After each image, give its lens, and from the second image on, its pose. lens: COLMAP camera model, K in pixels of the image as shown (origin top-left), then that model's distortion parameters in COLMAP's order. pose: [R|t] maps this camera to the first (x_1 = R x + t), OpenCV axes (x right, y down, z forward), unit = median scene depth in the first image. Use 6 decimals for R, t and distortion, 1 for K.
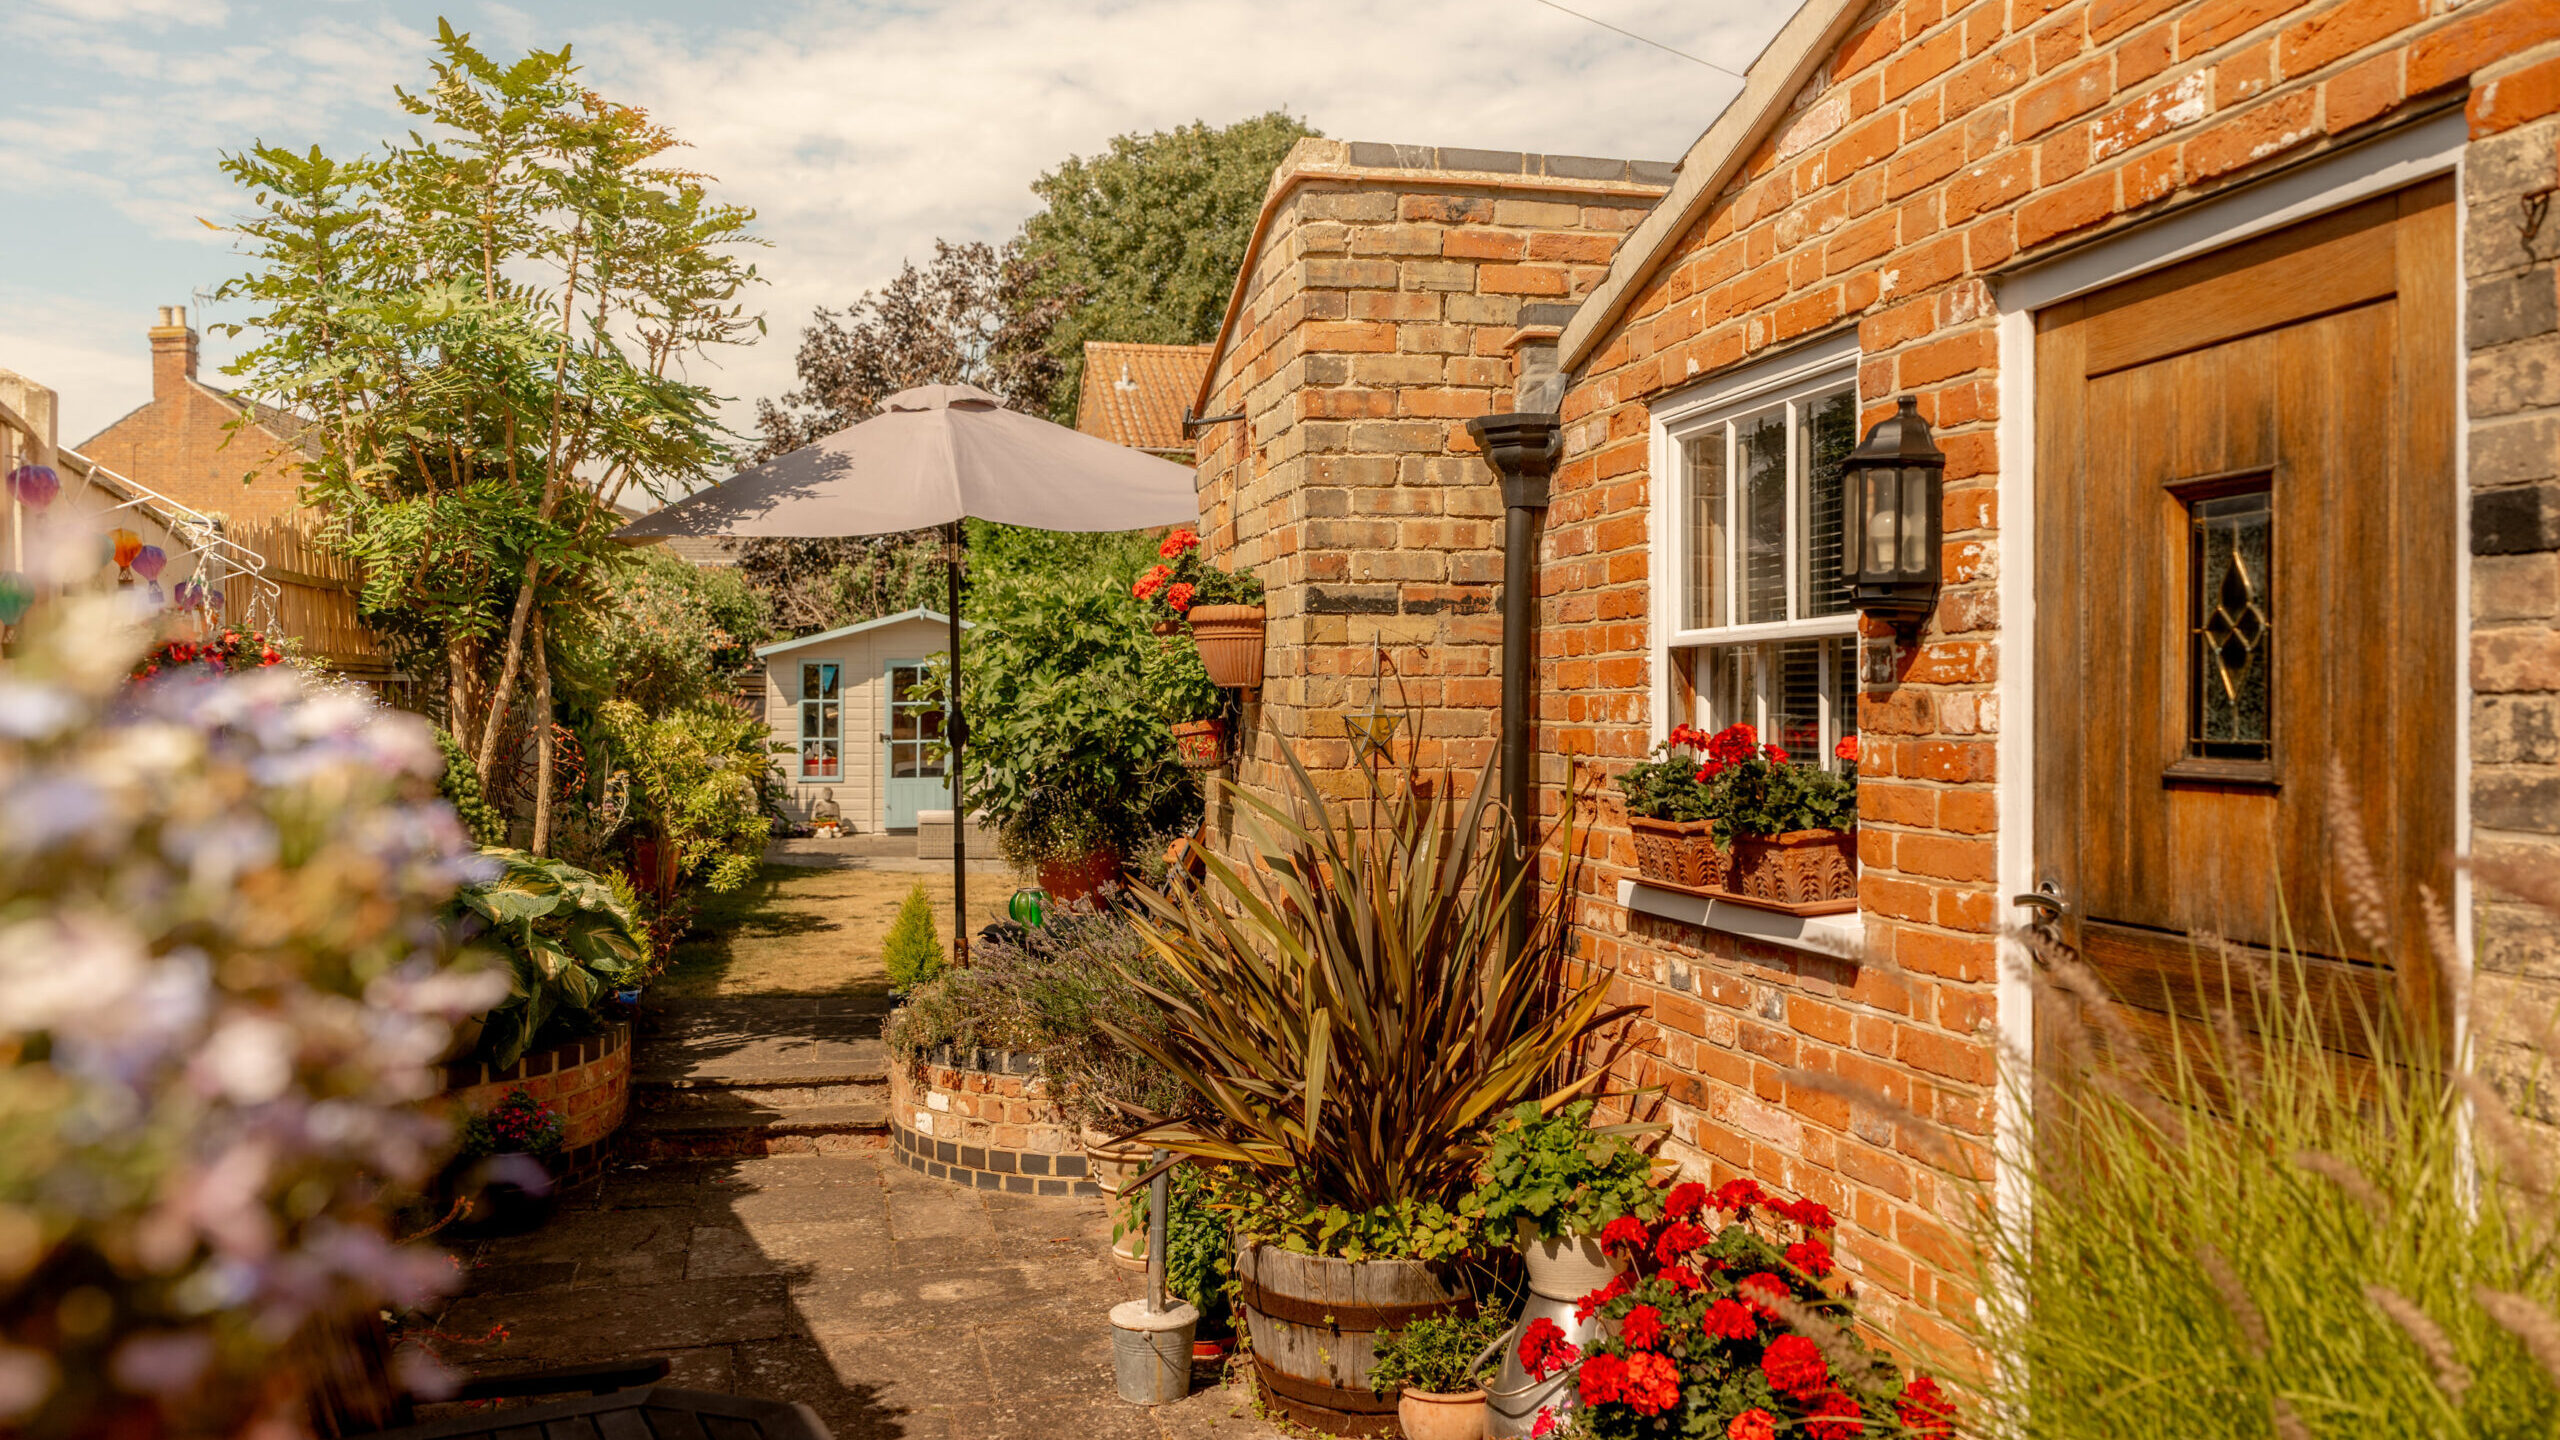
lens RADIAL K [[2152.9, 0, 1283.0], [0, 2152.9, 718.1], [0, 0, 1]] dist [0.001507, -0.009197]
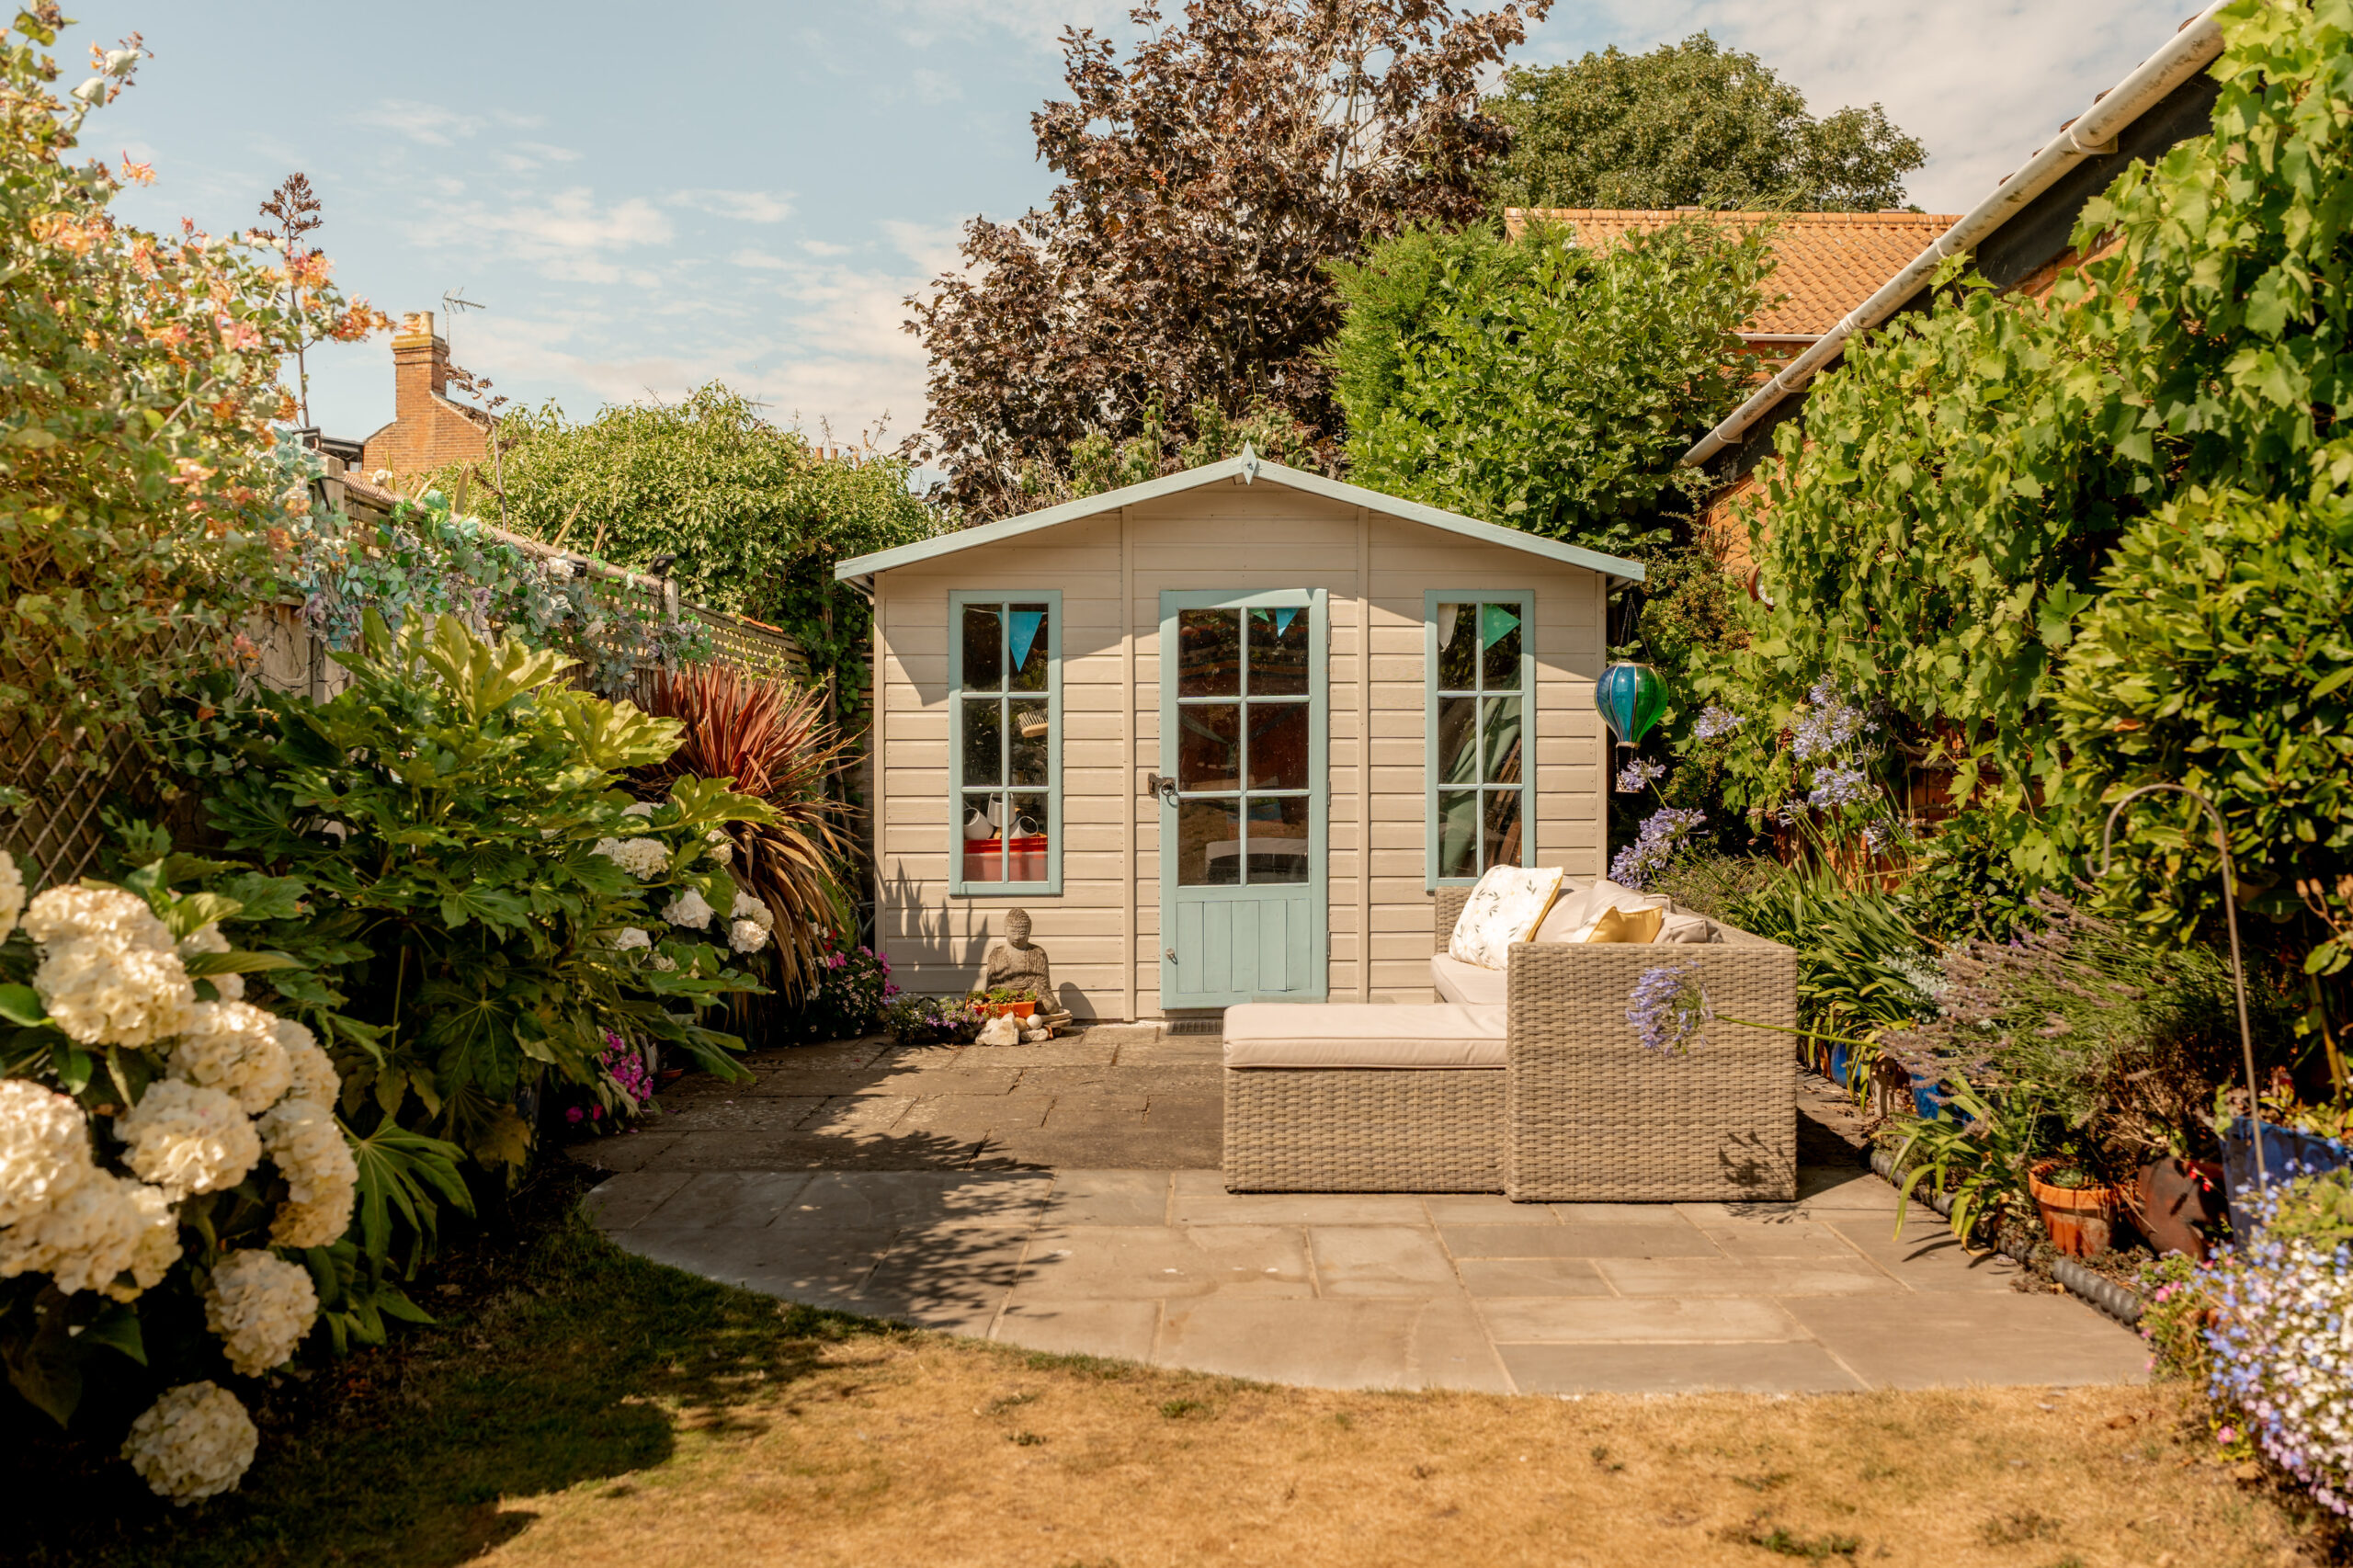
lens RADIAL K [[1822.9, 0, 1185.5], [0, 1822.9, 779.0], [0, 0, 1]] dist [0.005779, 0.001114]
pose [[0.976228, -0.006660, -0.216642, -0.106777], [0.004530, 0.999936, -0.010326, 0.011533], [0.216697, 0.009099, 0.976196, 0.669411]]
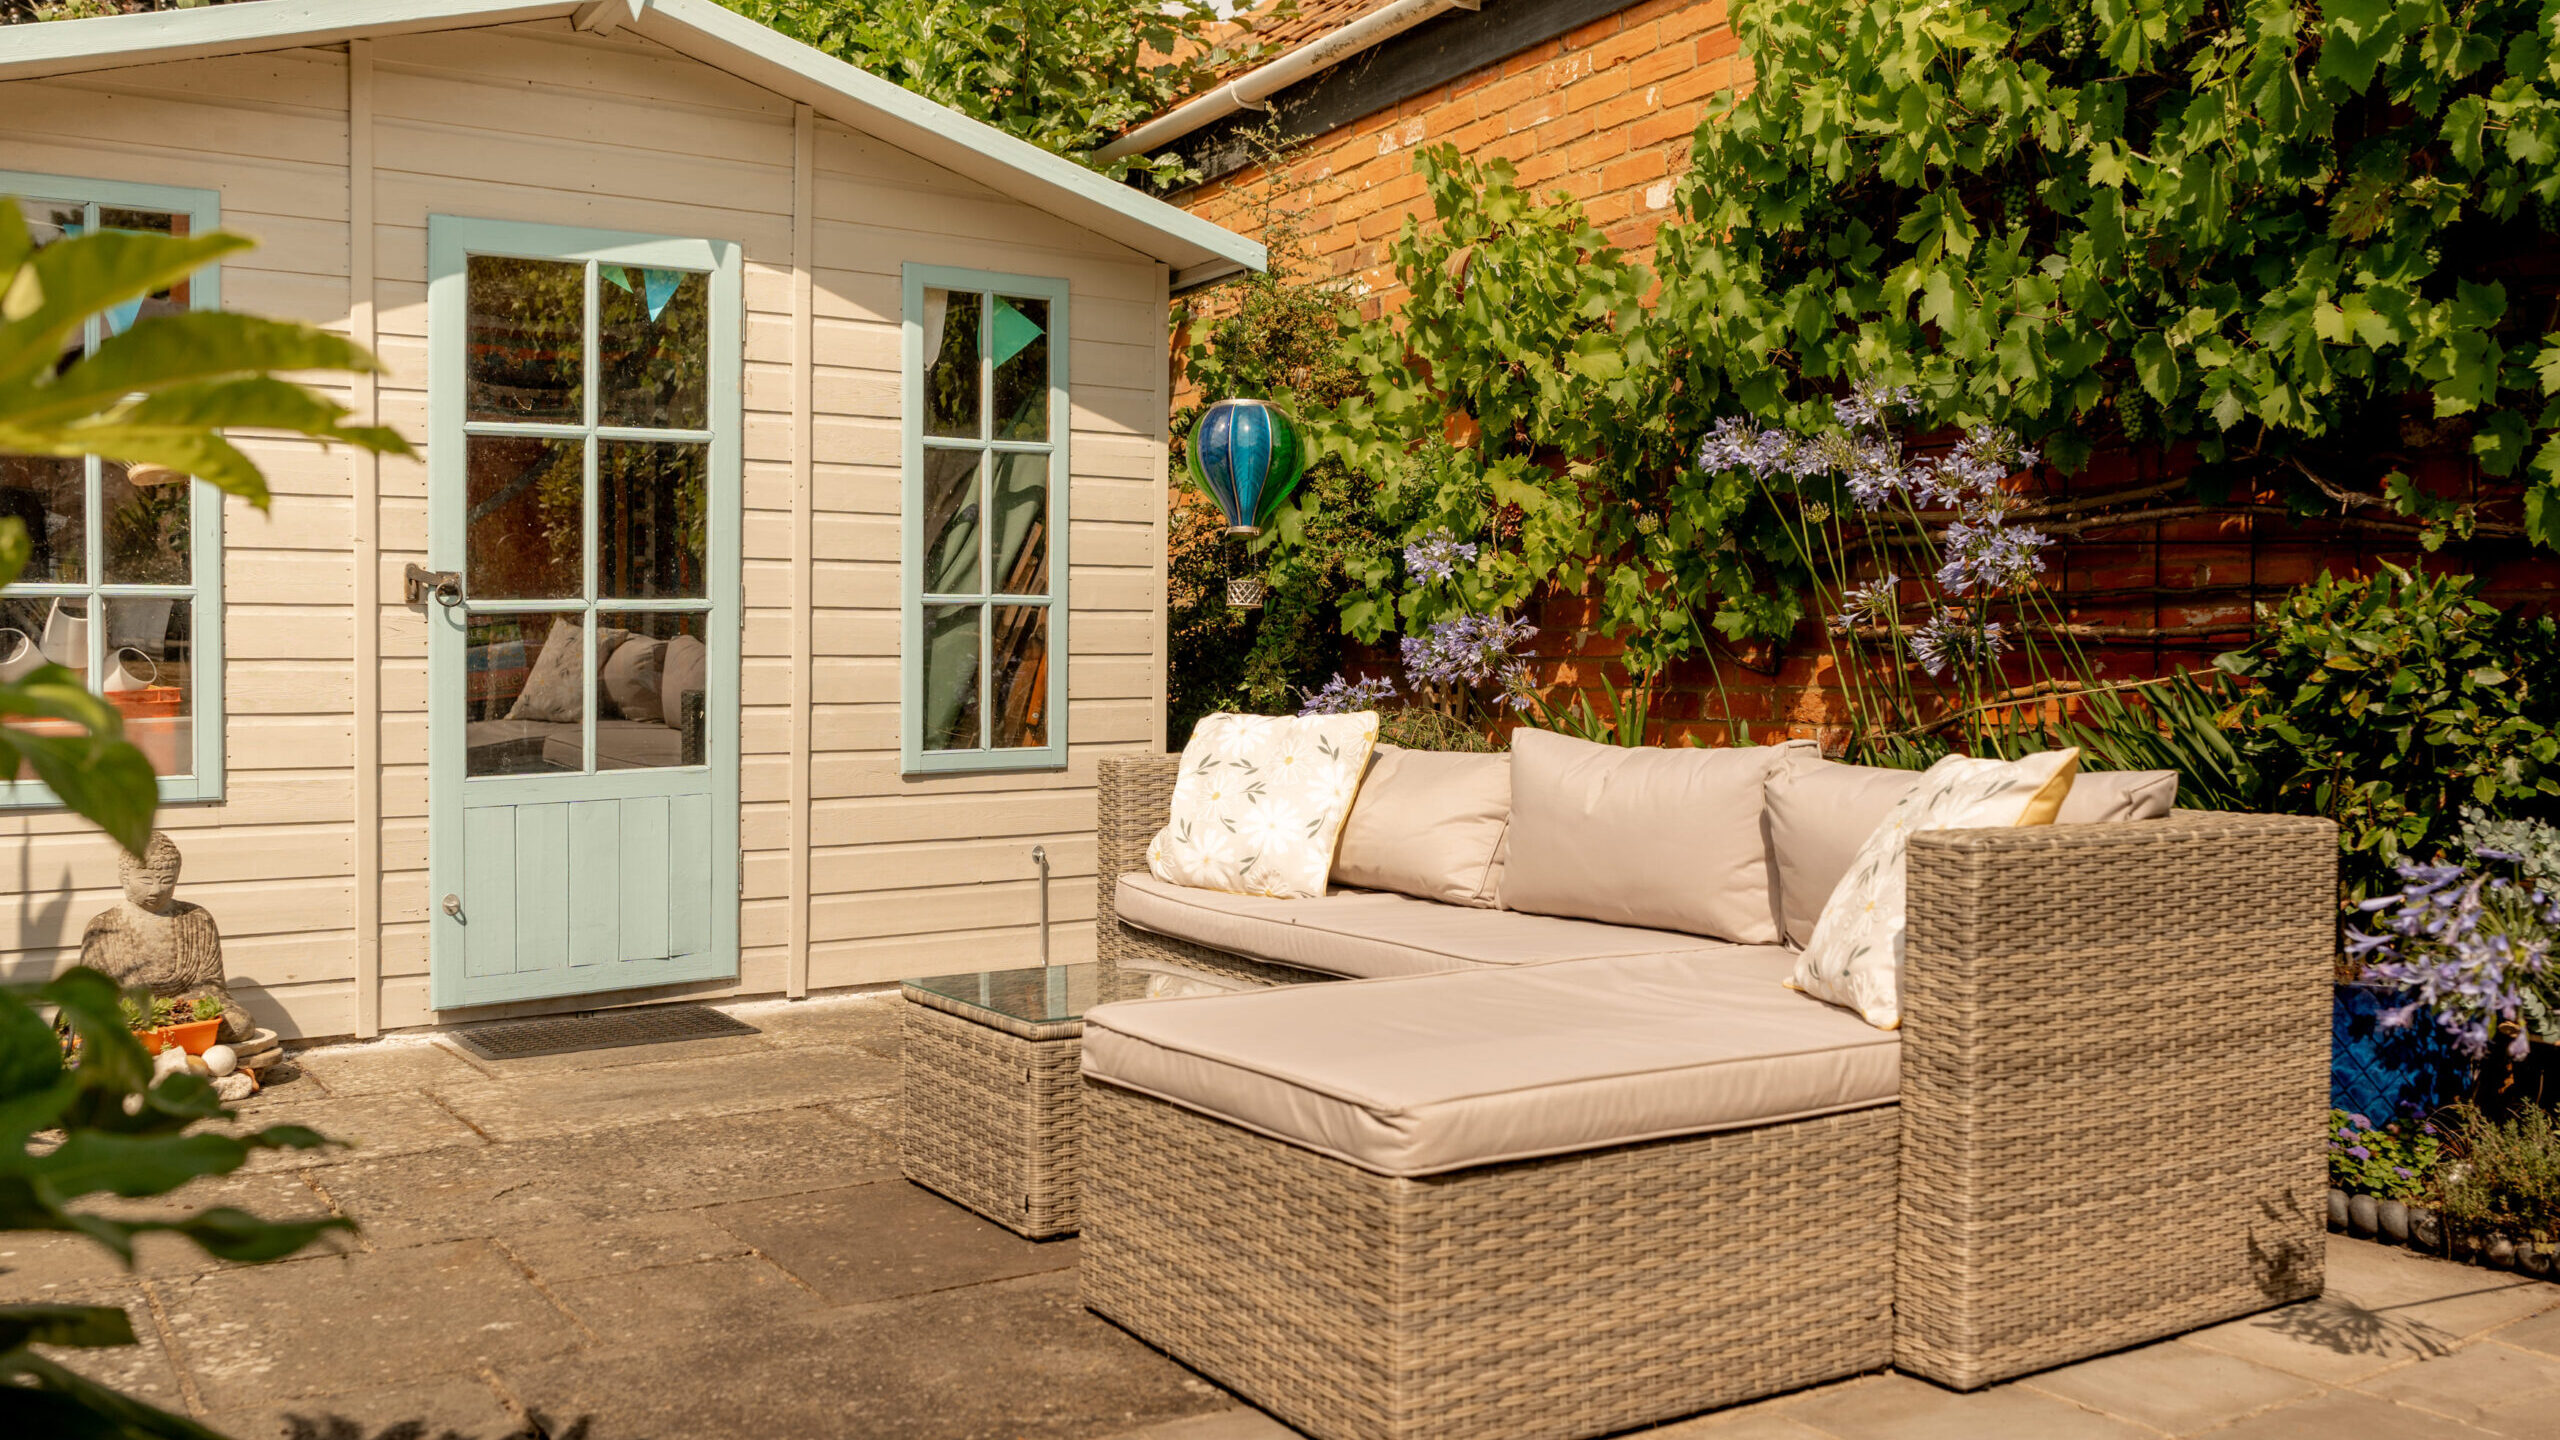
lens RADIAL K [[2152.9, 0, 1271.1], [0, 2152.9, 724.0], [0, 0, 1]] dist [0.001507, -0.009197]
pose [[0.942855, -0.016775, 0.332780, -0.178329], [0.010172, 0.999715, 0.021575, 0.018978], [-0.333047, -0.016957, 0.942758, 0.774325]]
